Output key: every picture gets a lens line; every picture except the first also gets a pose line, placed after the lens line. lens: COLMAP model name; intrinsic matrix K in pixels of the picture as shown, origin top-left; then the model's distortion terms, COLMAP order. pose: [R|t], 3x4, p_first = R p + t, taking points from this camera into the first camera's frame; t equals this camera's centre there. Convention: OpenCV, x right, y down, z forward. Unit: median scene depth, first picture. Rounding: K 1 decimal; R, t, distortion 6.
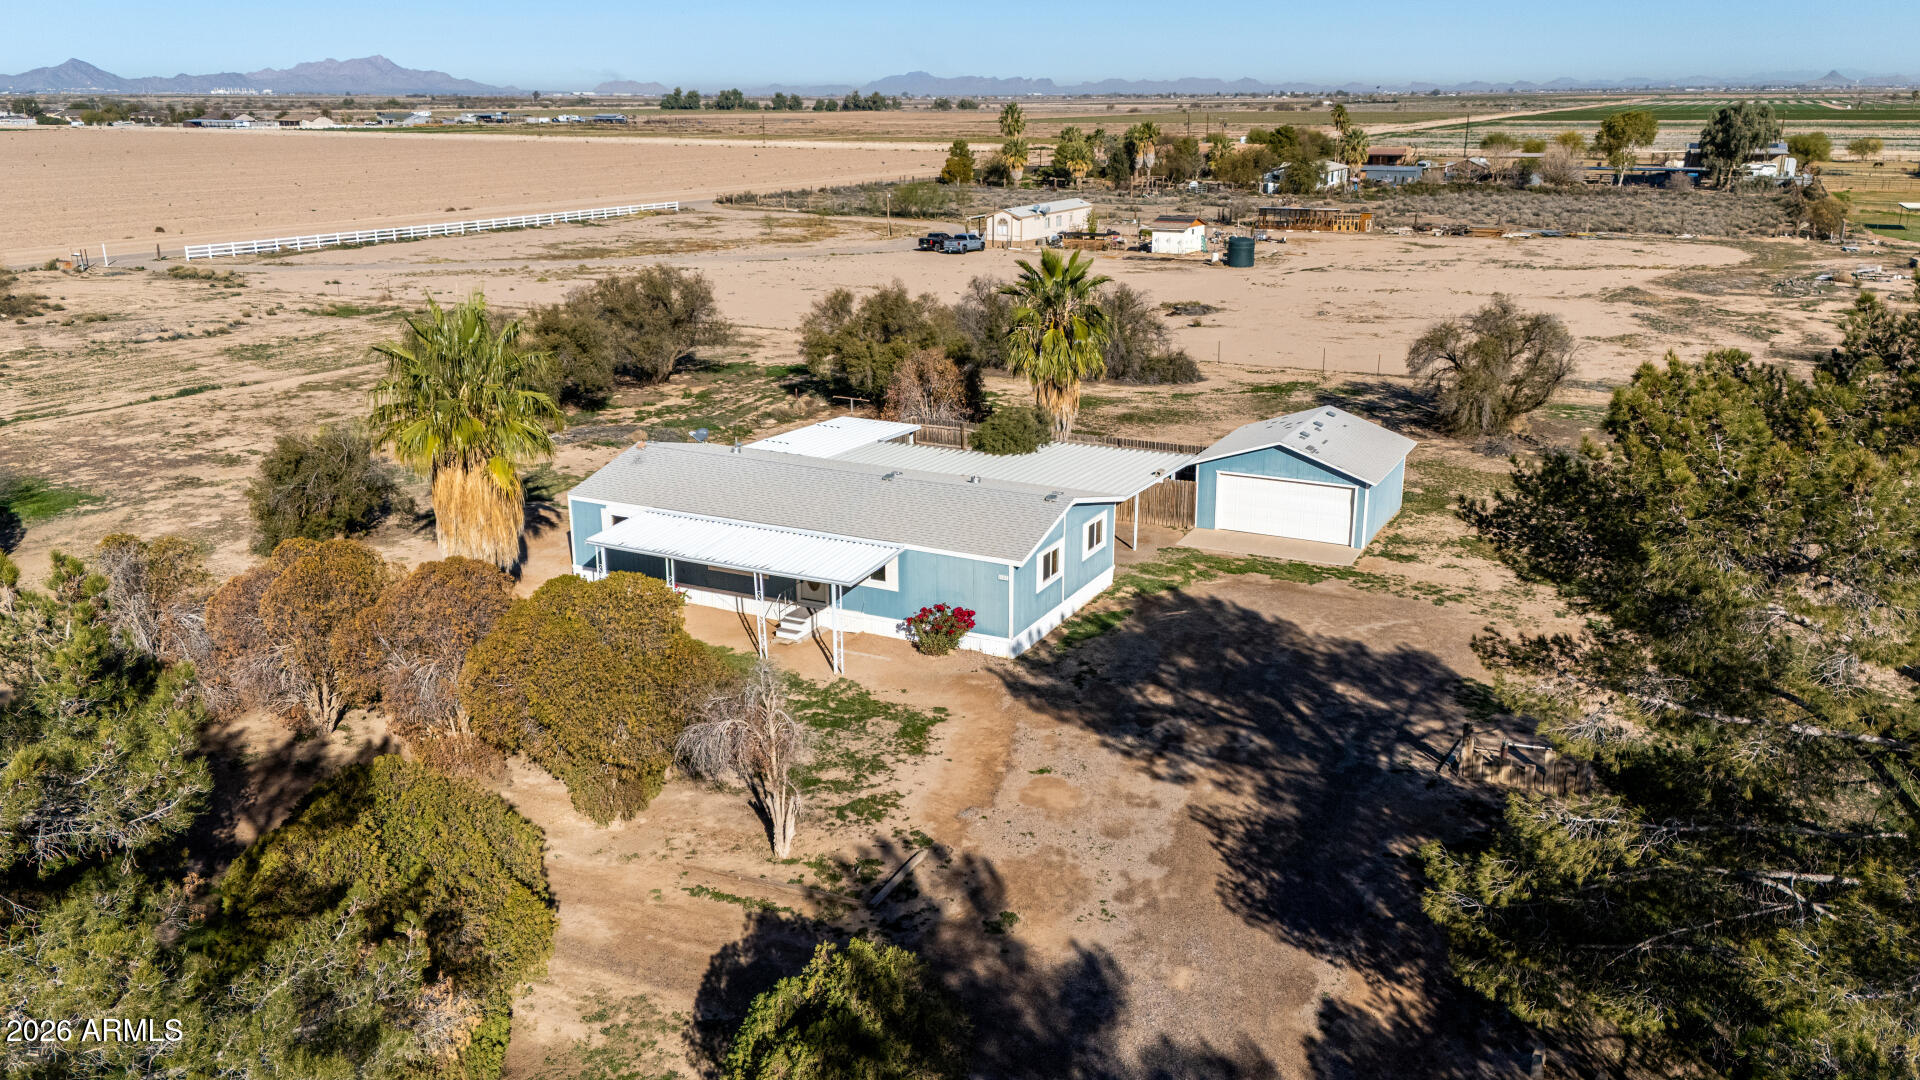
lens RADIAL K [[1457.0, 0, 972.0], [0, 1457.0, 536.3], [0, 0, 1]] dist [0.090443, -0.082872]
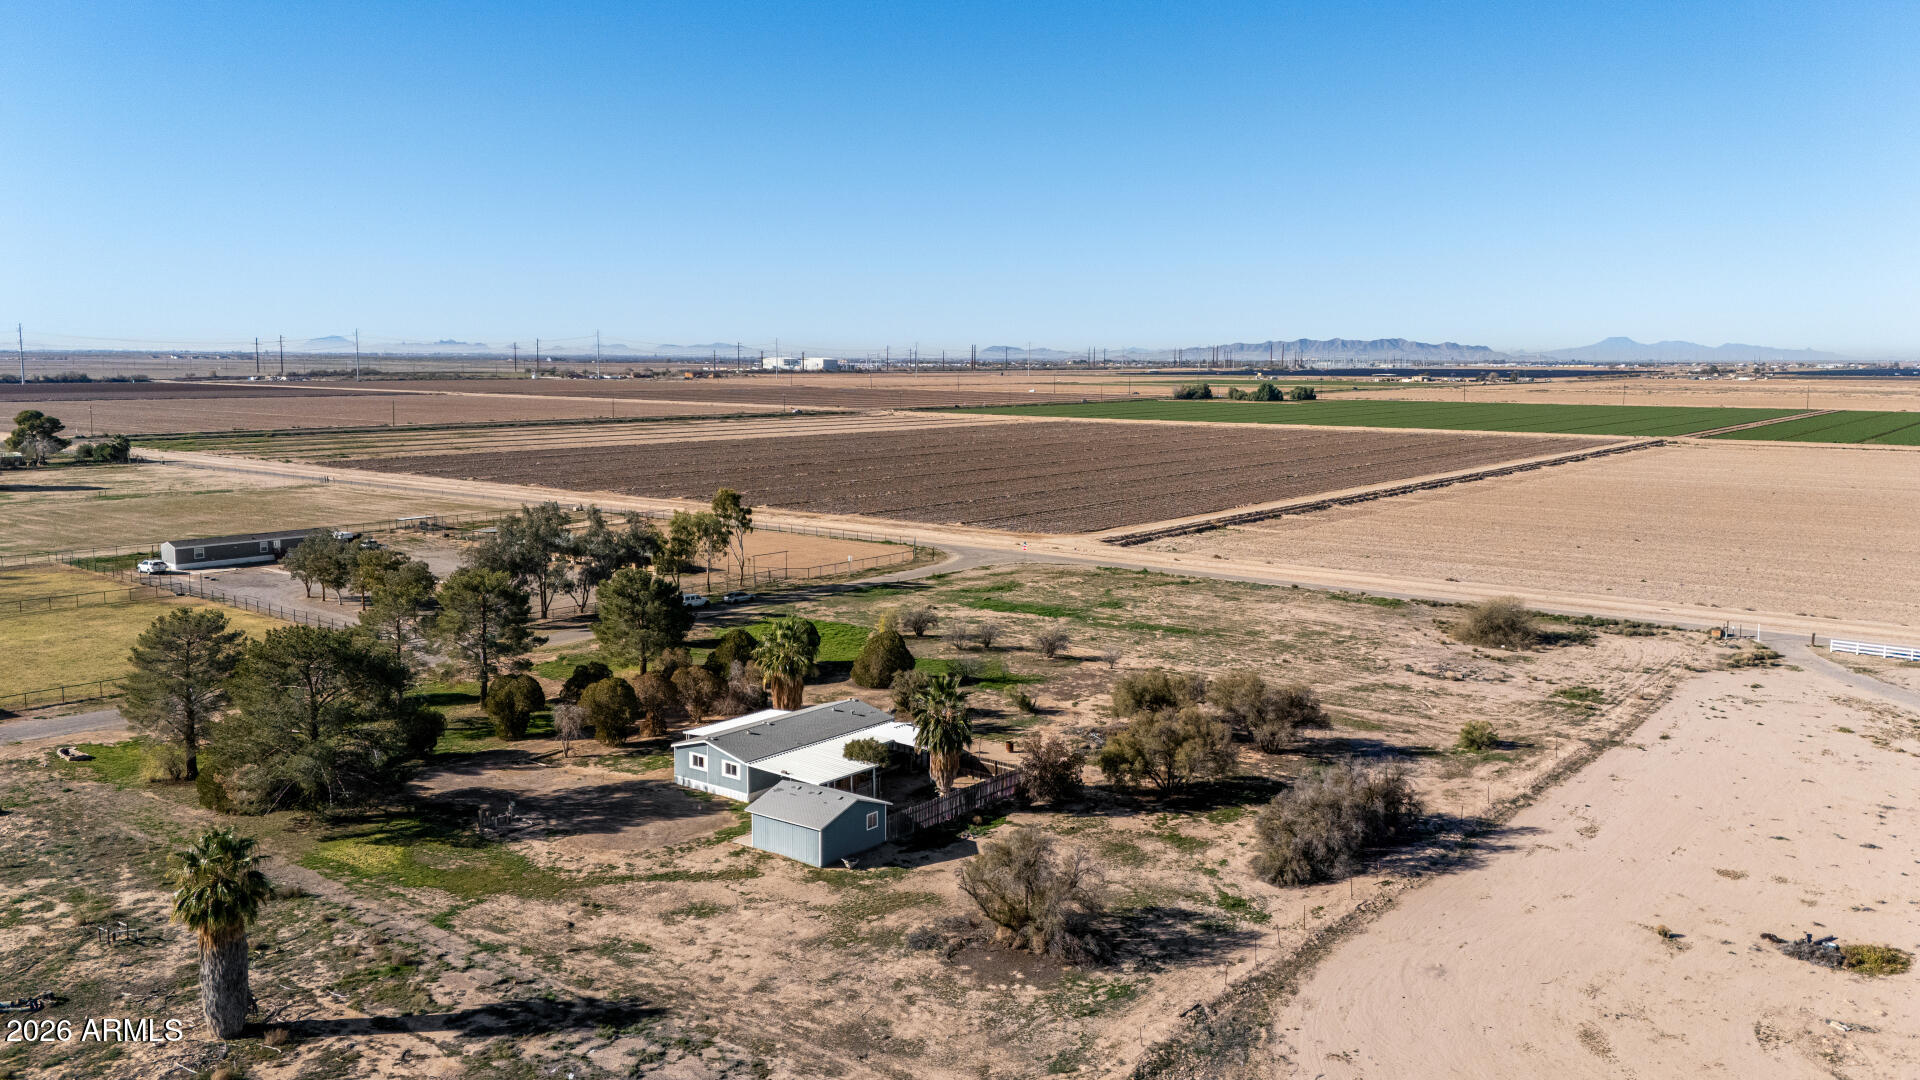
lens RADIAL K [[1464.6, 0, 954.2], [0, 1464.6, 570.3], [0, 0, 1]] dist [0.089837, -0.084767]
pose [[-0.193505, 0.143084, -0.970609, 1.218765], [-0.289918, 0.936788, 0.195898, -0.466341], [0.937285, 0.319304, -0.139791, 0.861639]]
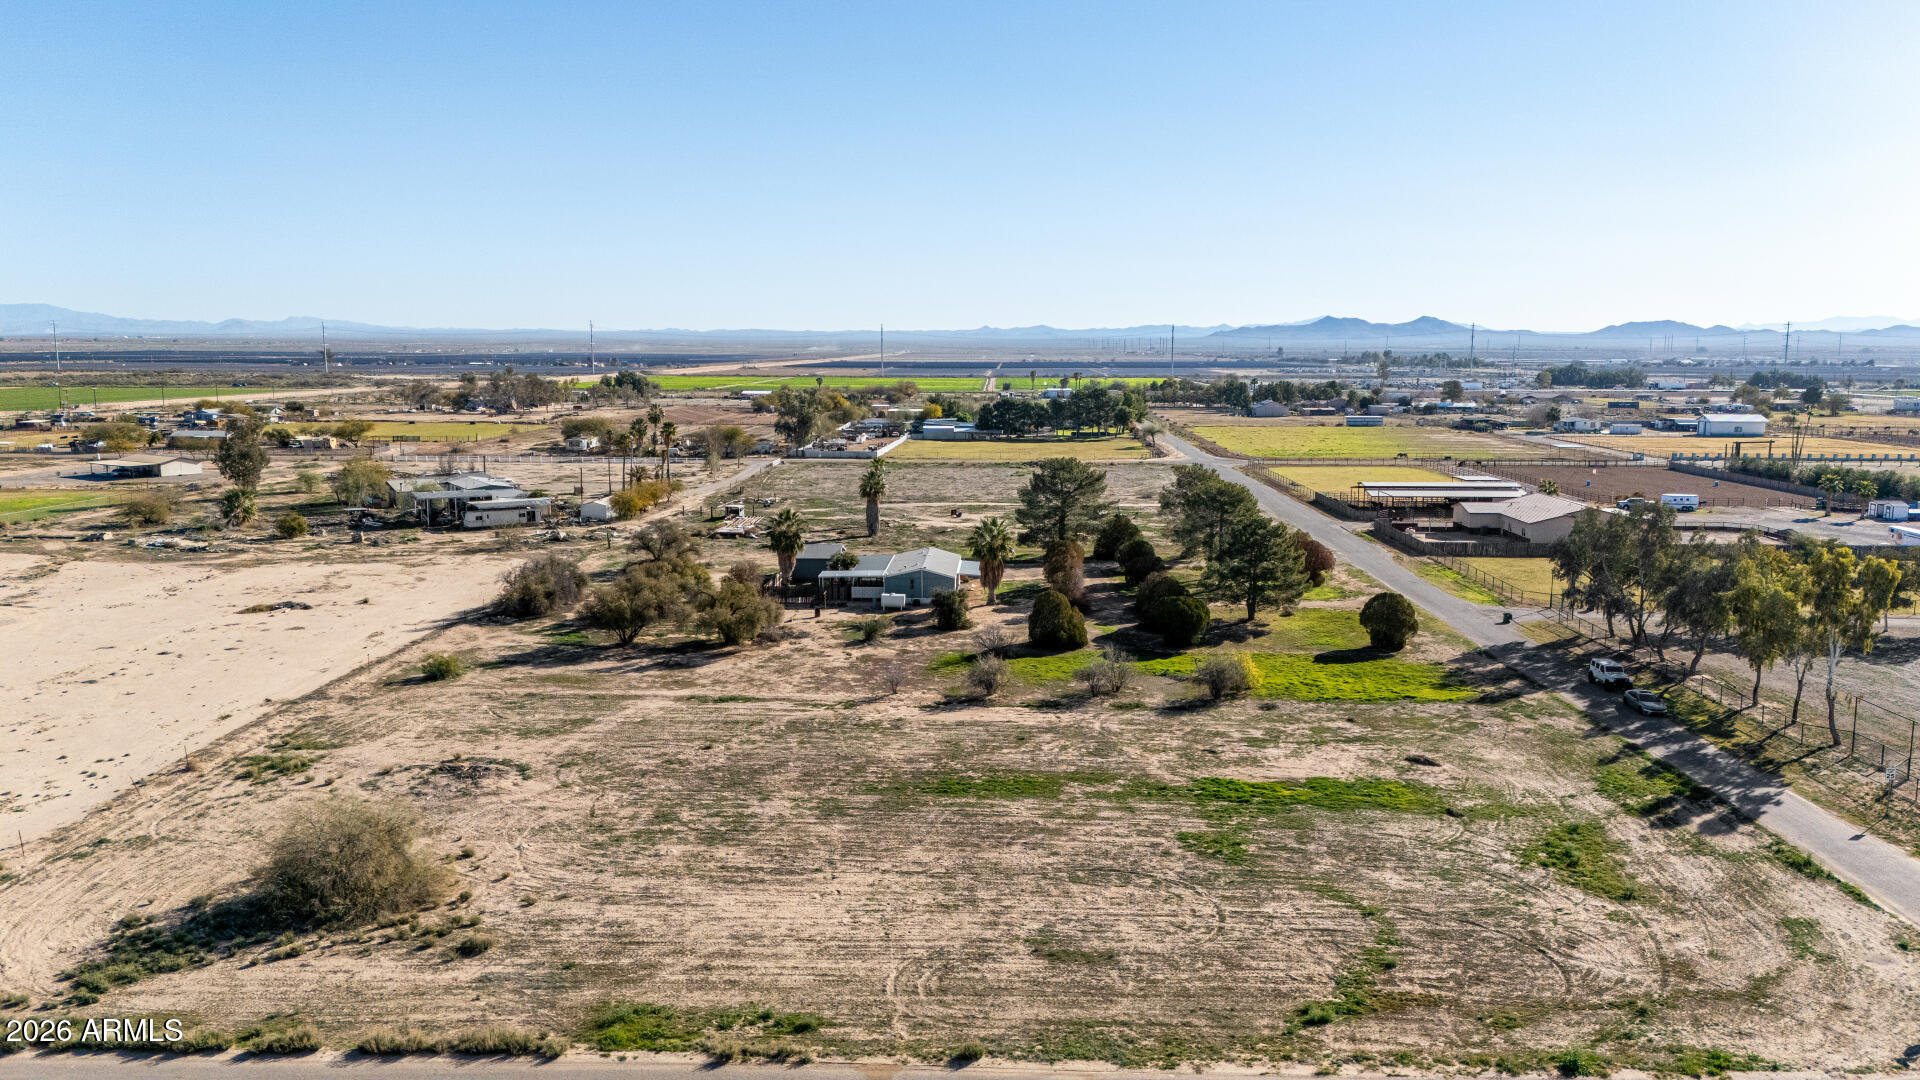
lens RADIAL K [[1457.0, 0, 972.0], [0, 1457.0, 536.3], [0, 0, 1]] dist [0.090443, -0.082872]
pose [[-0.423845, -0.116573, 0.898202, -1.871875], [0.263509, 0.932915, 0.245424, -0.524573], [-0.866556, 0.340706, -0.364693, 1.233391]]
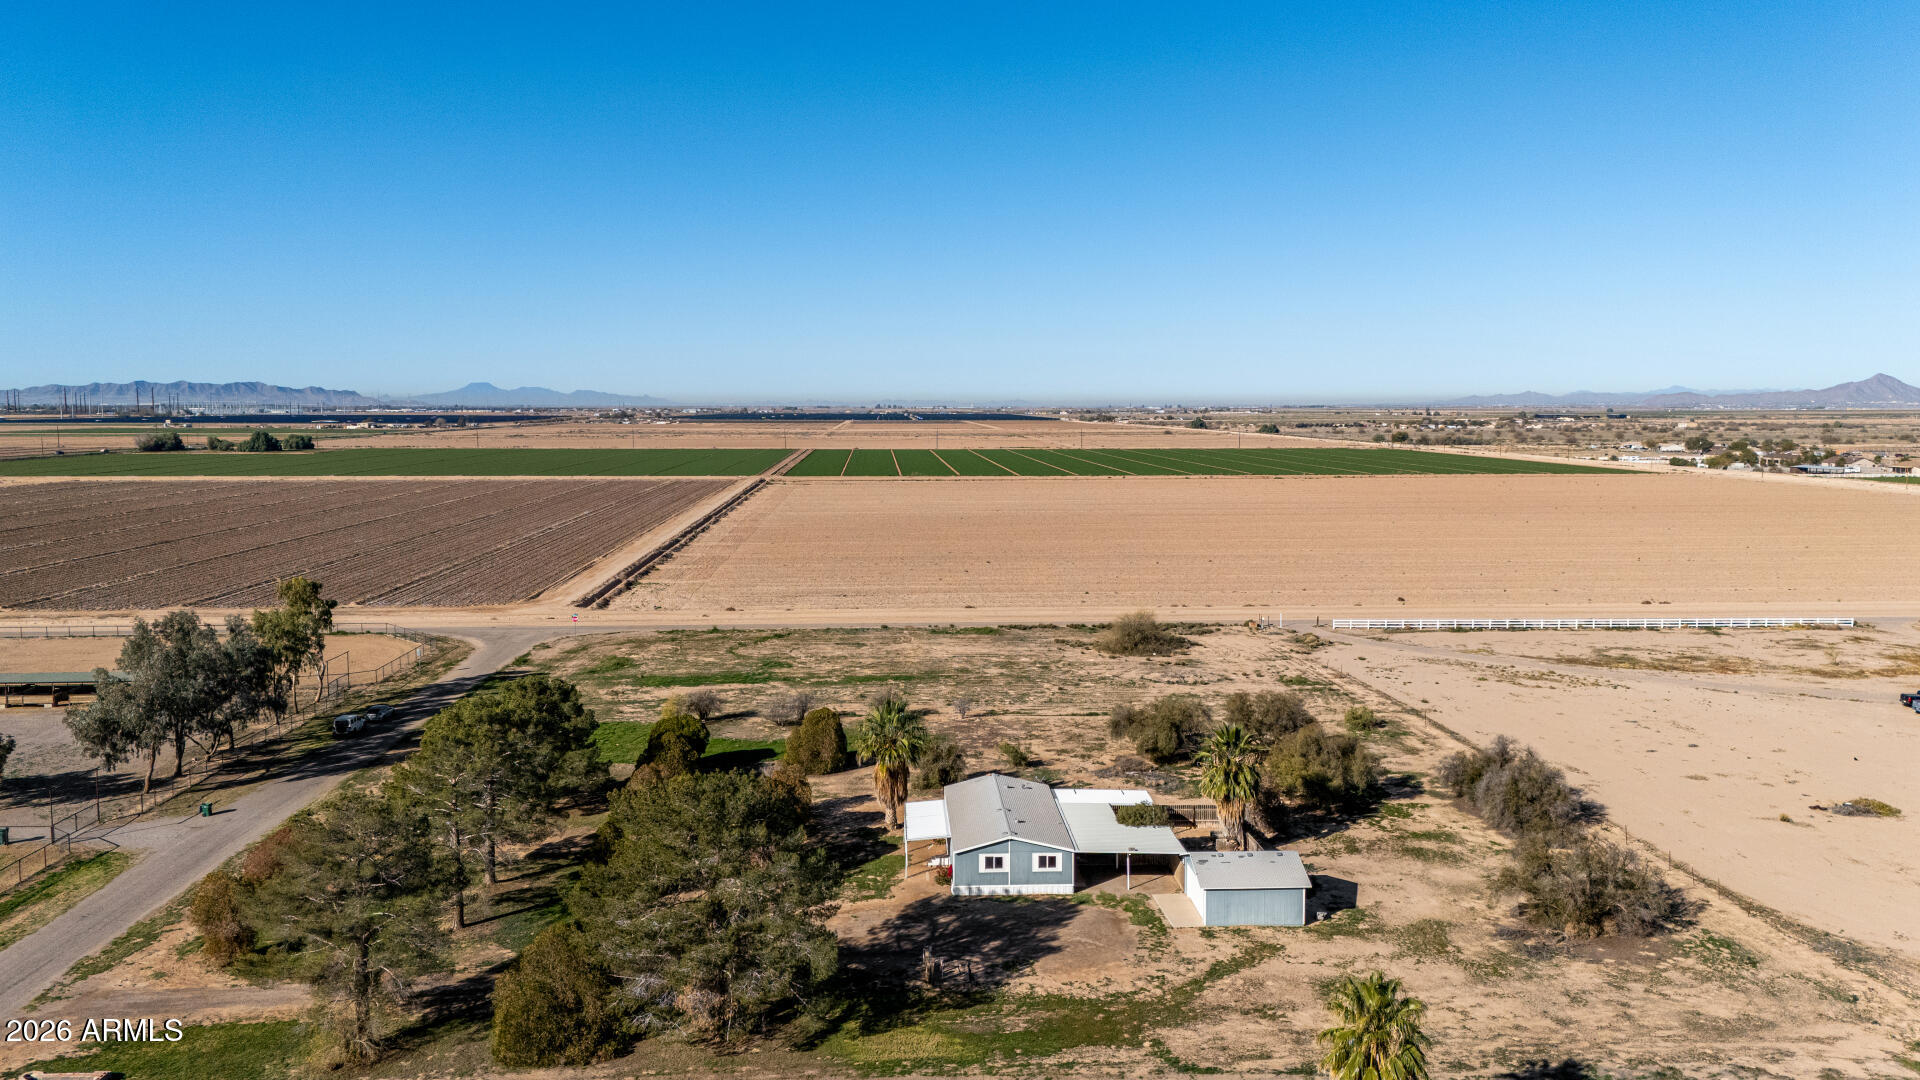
lens RADIAL K [[1520.0, 0, 979.2], [0, 1520.0, 539.9], [0, 0, 1]] dist [0.085772, -0.094717]
pose [[0.501654, 0.079550, -0.861403, 1.023600], [-0.251853, 0.966058, -0.057457, -0.160800], [0.827595, 0.245771, 0.504662, -0.146166]]
